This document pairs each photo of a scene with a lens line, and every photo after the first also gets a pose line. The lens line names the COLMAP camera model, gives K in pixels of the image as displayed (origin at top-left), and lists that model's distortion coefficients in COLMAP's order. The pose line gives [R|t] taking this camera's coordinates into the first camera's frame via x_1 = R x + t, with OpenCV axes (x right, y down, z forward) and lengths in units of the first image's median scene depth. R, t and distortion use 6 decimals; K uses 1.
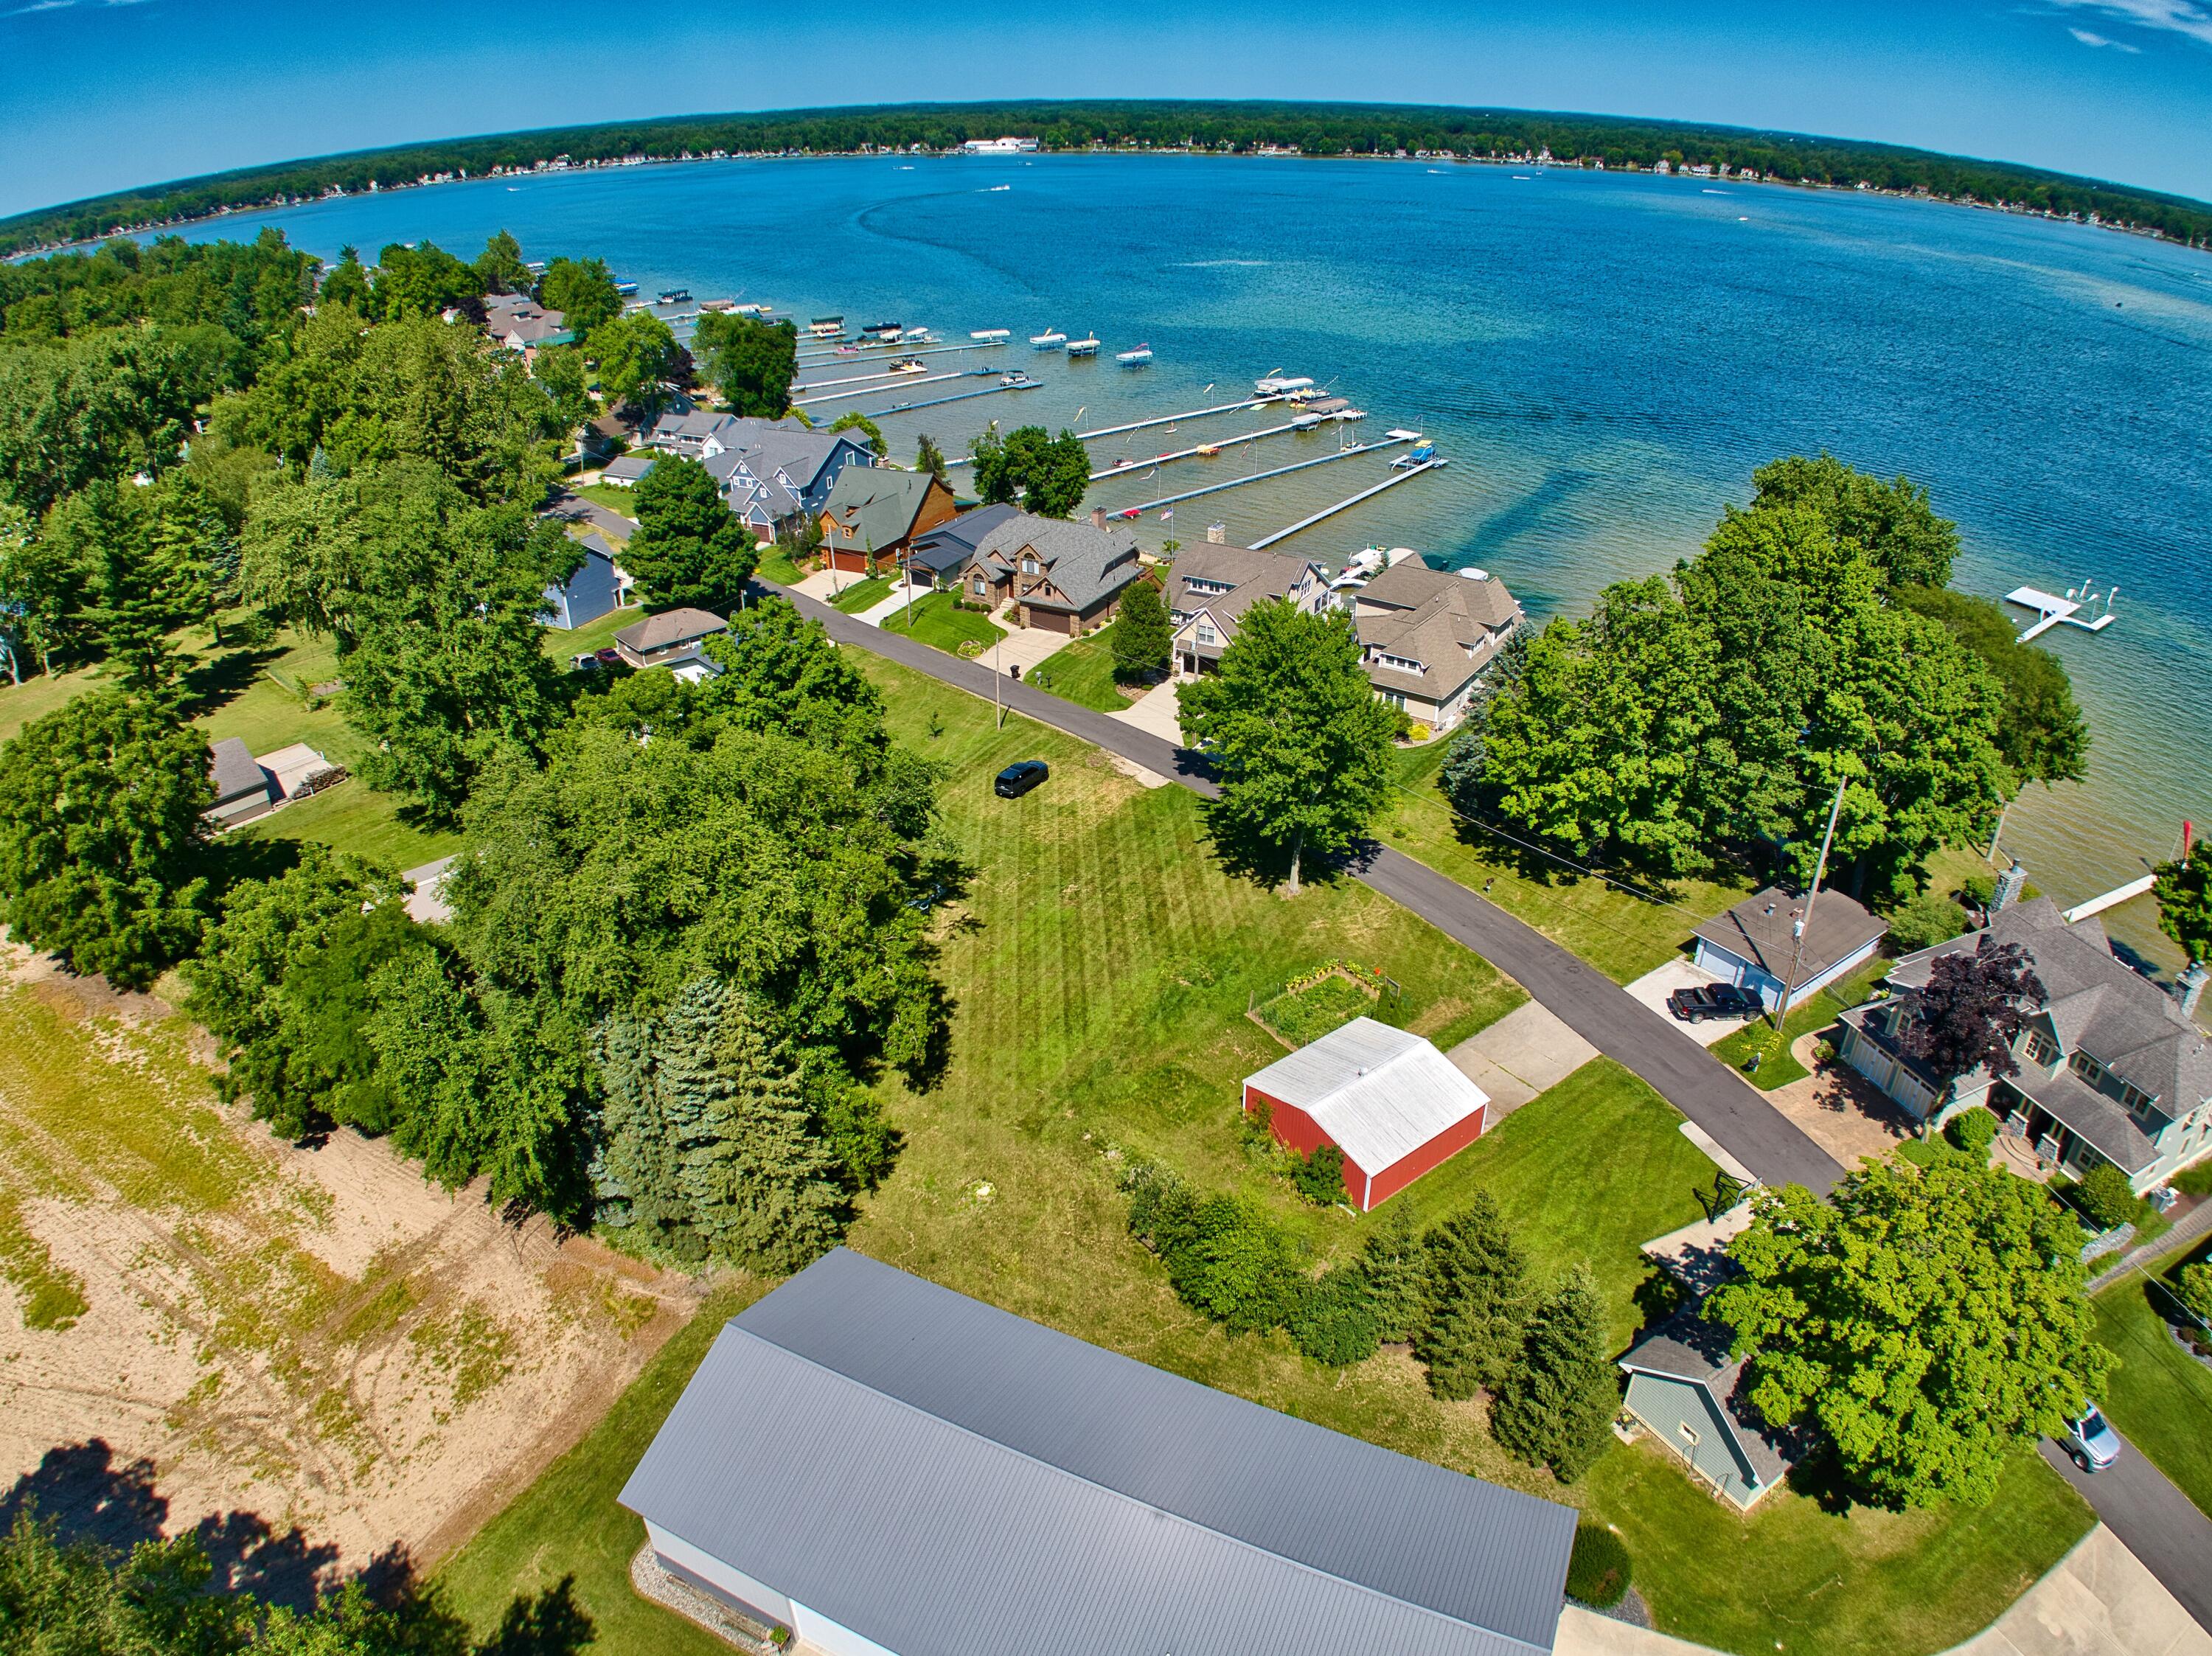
lens RADIAL K [[1357.7, 0, 1103.6], [0, 1357.7, 832.3], [0, 0, 1]] dist [-0.172798, 0.020151]
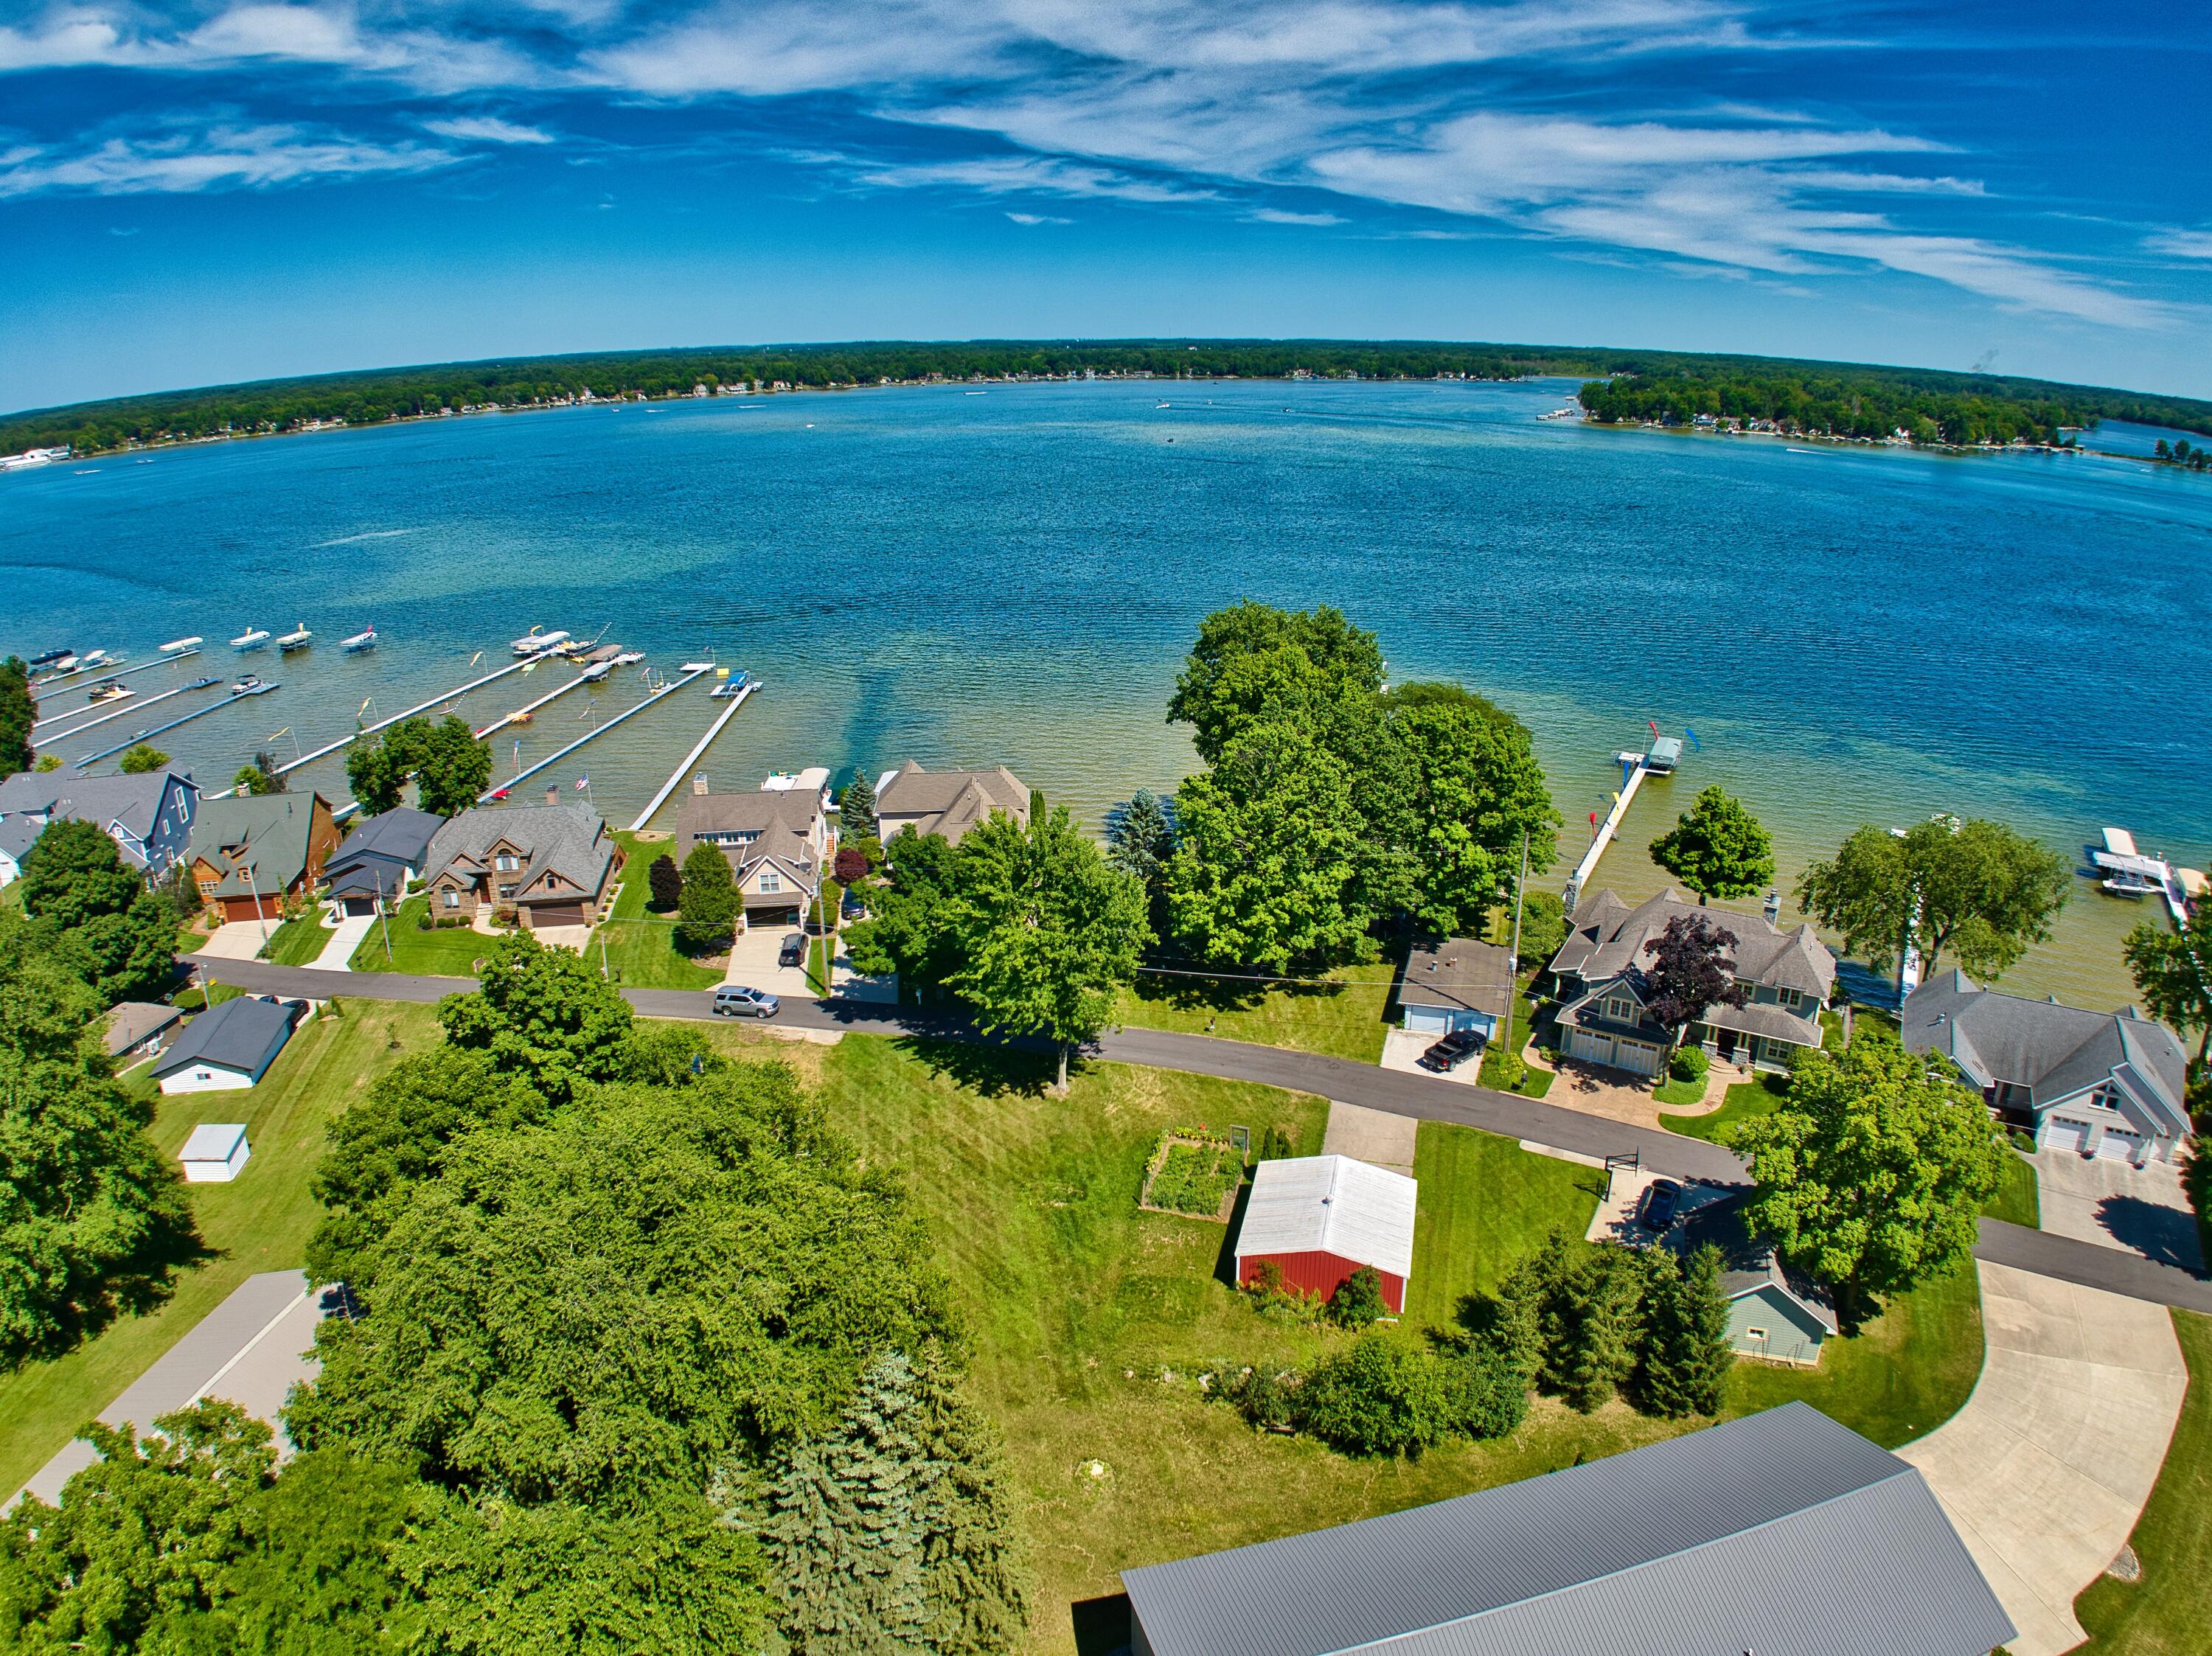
lens RADIAL K [[1337.7, 0, 1103.7], [0, 1337.7, 841.4], [0, 0, 1]] dist [-0.170219, 0.018650]
pose [[0.787389, -0.217018, 0.576993, -0.242495], [0.302481, 0.951575, -0.054873, -0.044900], [-0.537144, 0.217736, 0.814904, 0.084761]]
